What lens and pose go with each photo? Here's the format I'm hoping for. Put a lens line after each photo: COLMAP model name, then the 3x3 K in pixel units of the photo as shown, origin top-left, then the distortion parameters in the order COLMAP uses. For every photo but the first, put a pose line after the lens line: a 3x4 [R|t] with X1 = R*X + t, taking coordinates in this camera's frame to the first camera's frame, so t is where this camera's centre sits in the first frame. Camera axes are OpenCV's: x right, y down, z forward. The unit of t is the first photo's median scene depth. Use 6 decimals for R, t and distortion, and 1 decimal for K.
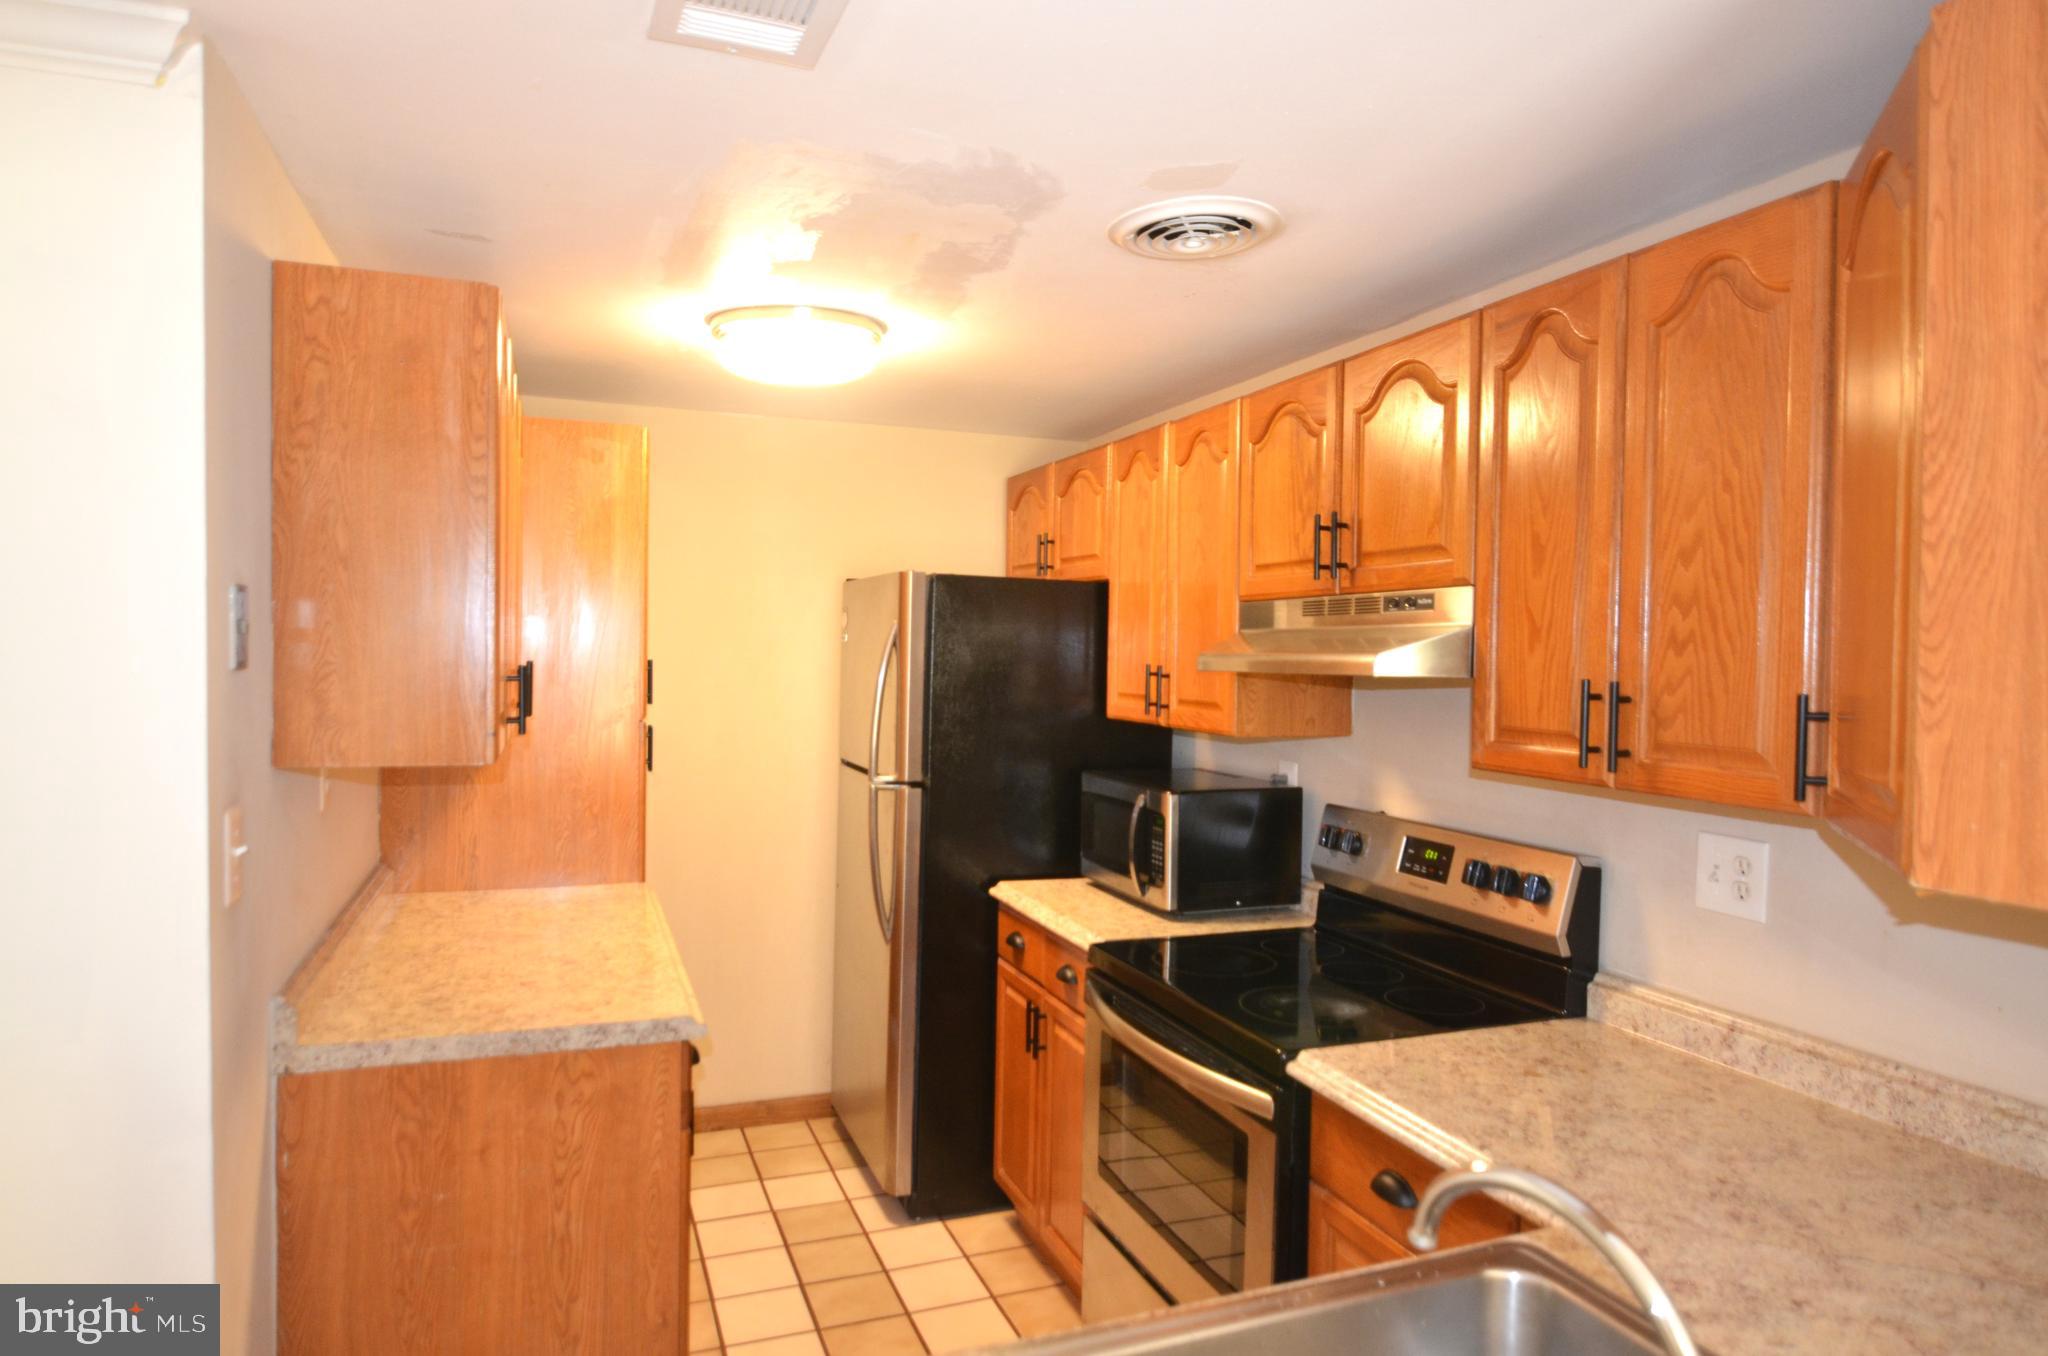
lens RADIAL K [[1253.7, 0, 1046.0], [0, 1253.7, 686.9], [0, 0, 1]] dist [0.002675, -0.018806]
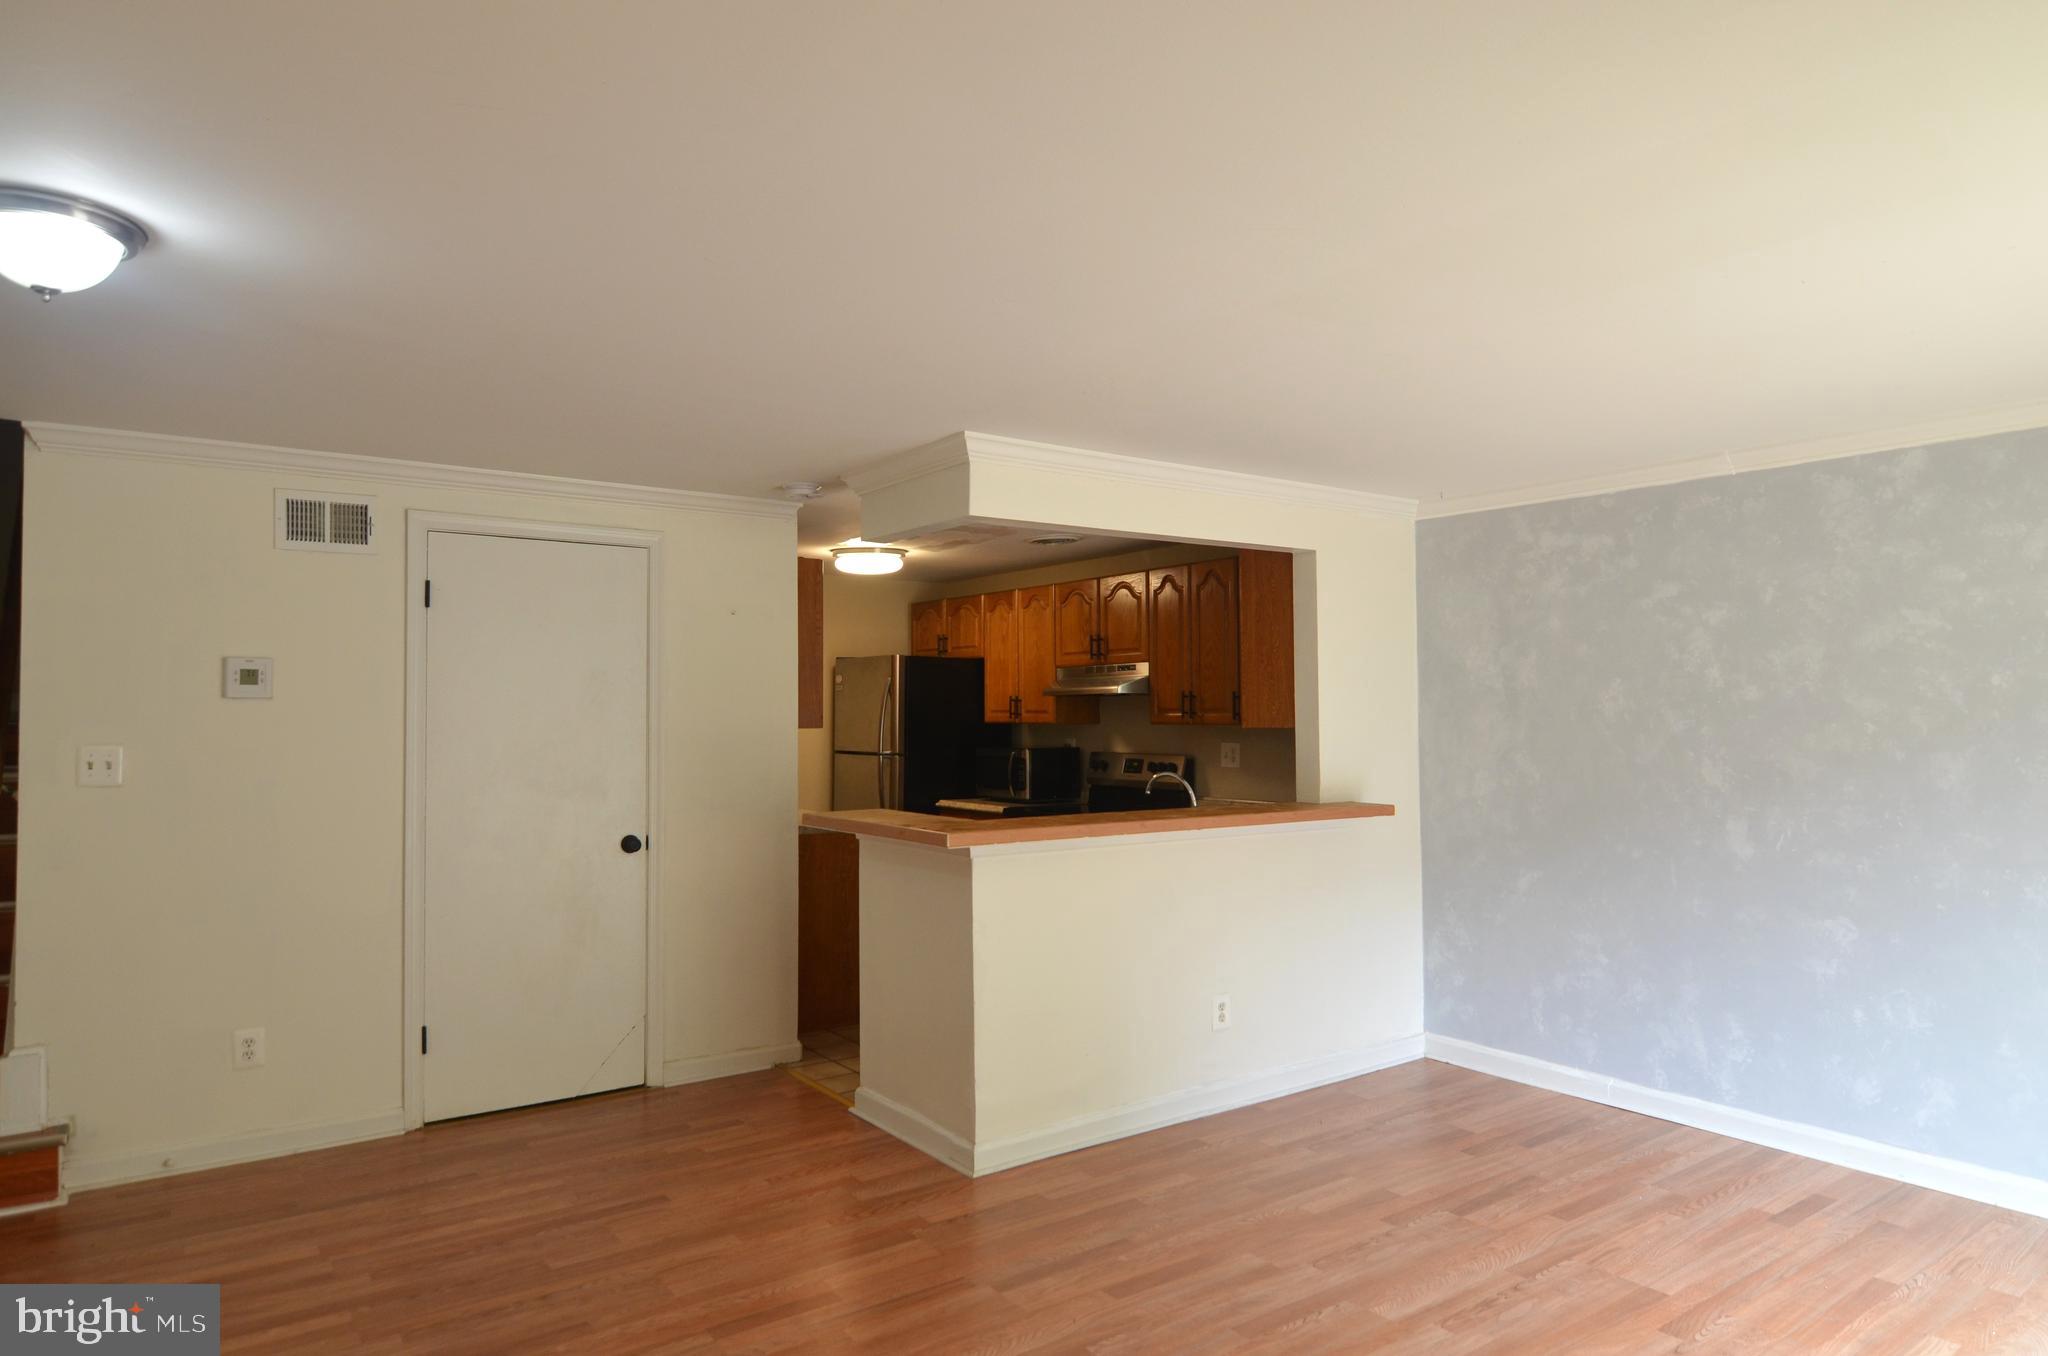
lens RADIAL K [[1242.4, 0, 1045.6], [0, 1242.4, 686.5], [0, 0, 1]] dist [0.001295, -0.017835]
pose [[0.967124, -0.012830, 0.253982, -0.663328], [0.025553, 0.998575, -0.046858, 0.111910], [-0.253019, 0.051808, 0.966073, -1.834094]]
